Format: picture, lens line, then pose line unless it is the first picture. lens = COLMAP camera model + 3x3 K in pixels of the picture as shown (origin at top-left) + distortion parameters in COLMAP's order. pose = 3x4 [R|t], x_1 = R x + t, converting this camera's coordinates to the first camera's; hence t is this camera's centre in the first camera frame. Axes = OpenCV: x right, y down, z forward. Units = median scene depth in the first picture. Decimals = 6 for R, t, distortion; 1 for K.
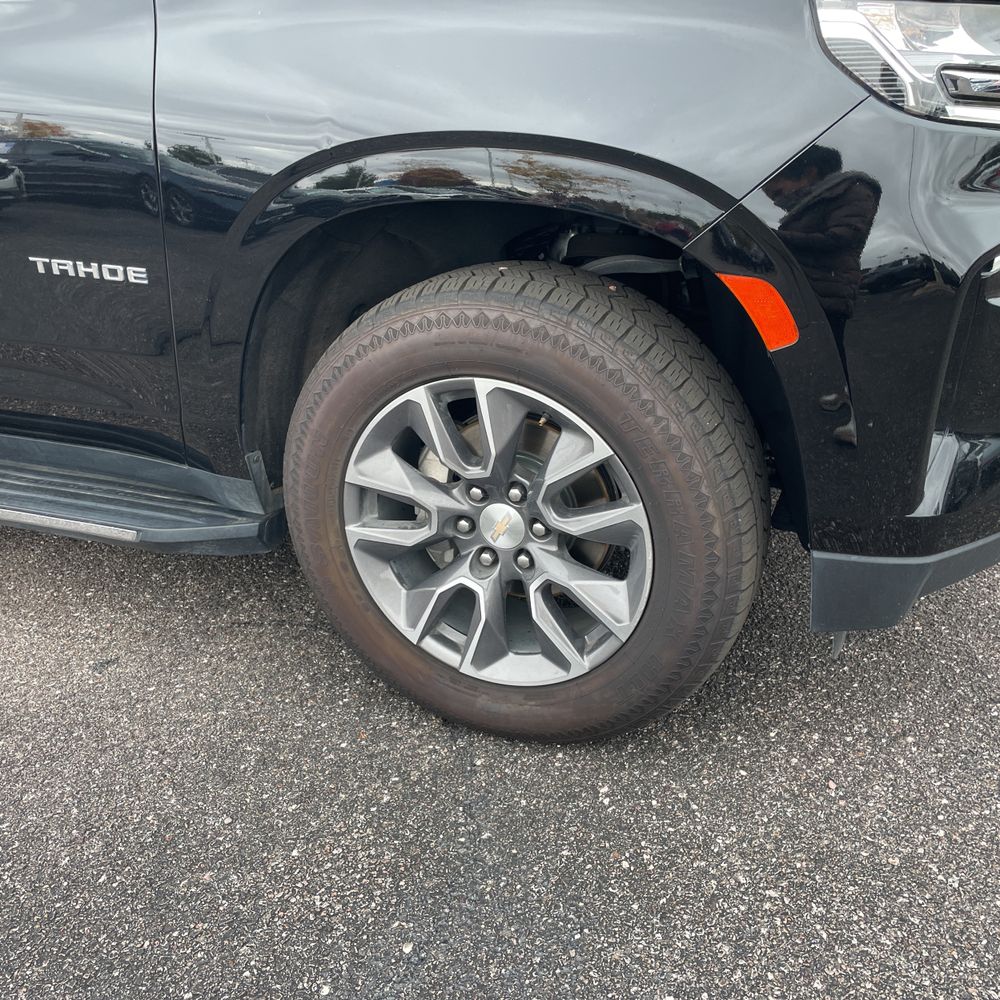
lens RADIAL K [[1004.9, 0, 499.0], [0, 1004.9, 495.8], [0, 0, 1]] dist [0.108785, -0.166129]
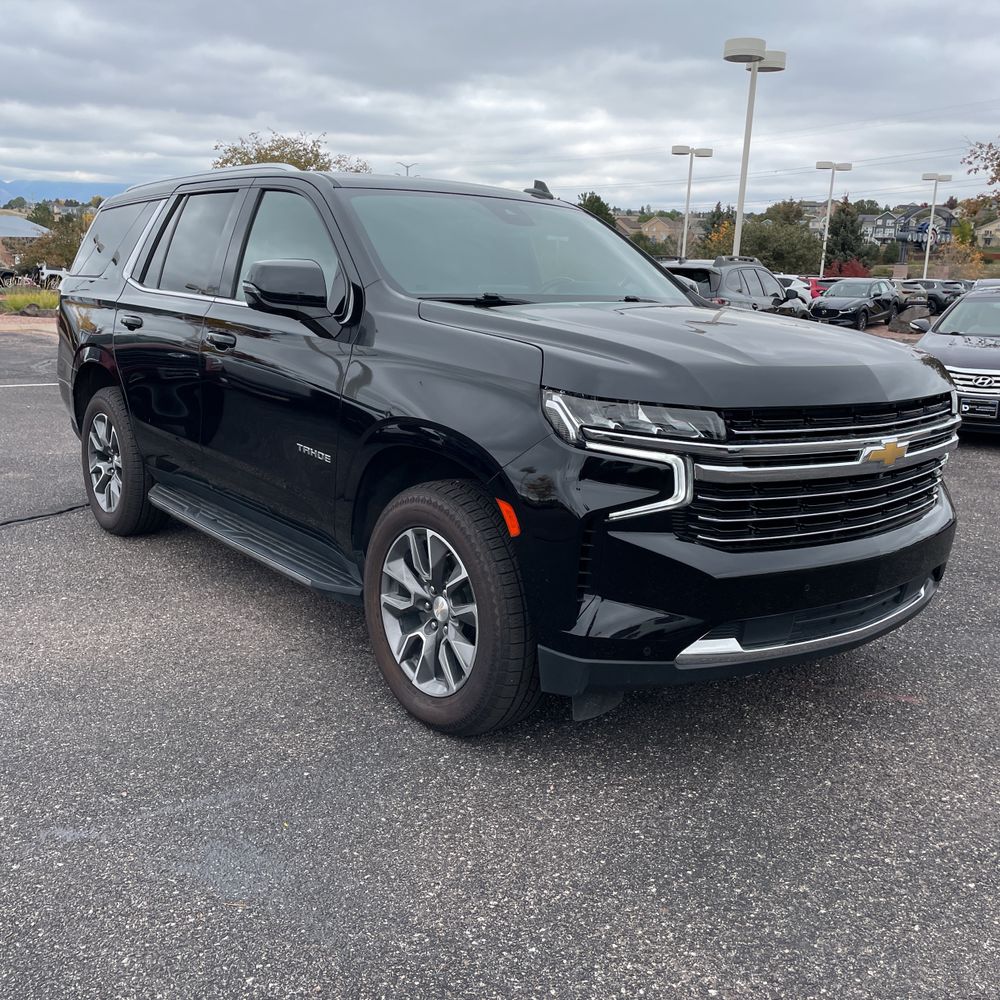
lens RADIAL K [[993.0, 0, 498.2], [0, 993.0, 500.7], [0, 0, 1]] dist [0.122249, -0.180740]
pose [[0.877601, 0.171861, -0.447526, 0.927811], [-0.252734, 0.959127, -0.127285, 0.046225], [0.407359, 0.224811, 0.885166, -0.702566]]
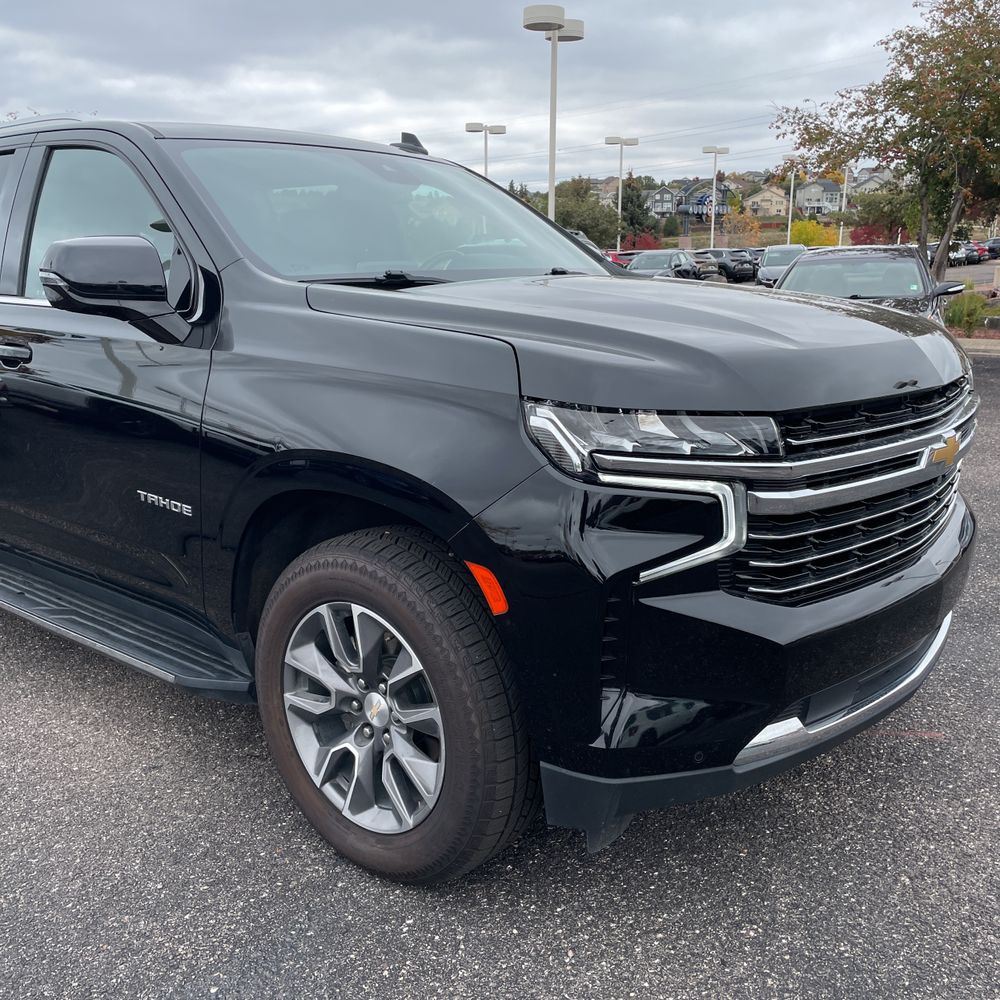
lens RADIAL K [[1005.5, 0, 495.1], [0, 1005.5, 499.6], [0, 0, 1]] dist [0.089520, -0.116729]
pose [[0.953954, 0.097166, -0.283780, 0.533892], [-0.144261, 0.978098, -0.150047, -0.069039], [0.262985, 0.184076, 0.947077, -0.342886]]
